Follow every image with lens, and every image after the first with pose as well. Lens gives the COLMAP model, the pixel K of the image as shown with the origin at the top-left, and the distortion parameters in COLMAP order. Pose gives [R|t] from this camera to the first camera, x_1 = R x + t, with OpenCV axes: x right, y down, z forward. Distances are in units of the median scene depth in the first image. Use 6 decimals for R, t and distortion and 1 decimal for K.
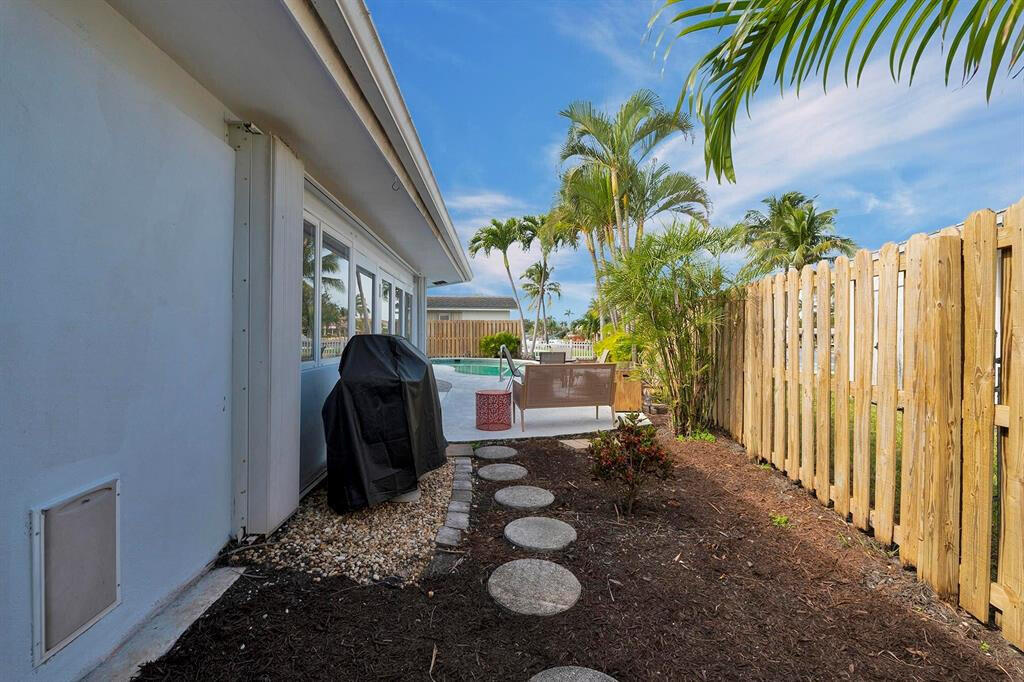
lens RADIAL K [[449.0, 0, 512.0], [0, 449.0, 341.0], [0, 0, 1]] dist [-0.000148, -0.000034]
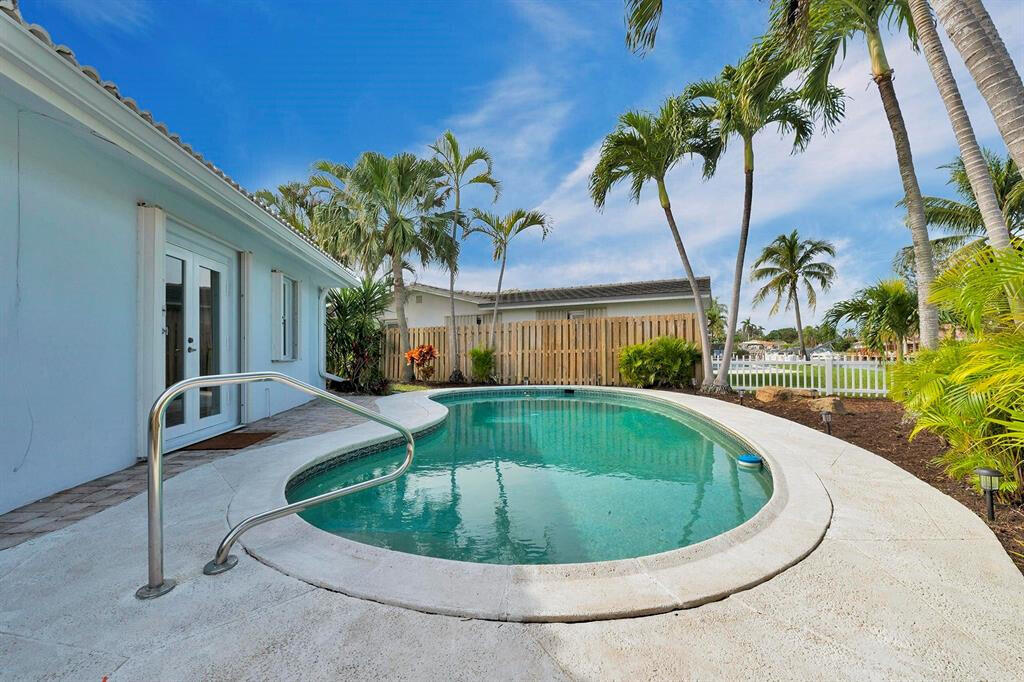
lens RADIAL K [[449.0, 0, 512.0], [0, 449.0, 341.0], [0, 0, 1]] dist [-0.000148, -0.000034]
pose [[0.860912, -0.021357, -0.508305, 0.091196], [0.004795, 0.999415, -0.033870, 0.000607], [0.508731, 0.026721, 0.860511, 0.476045]]
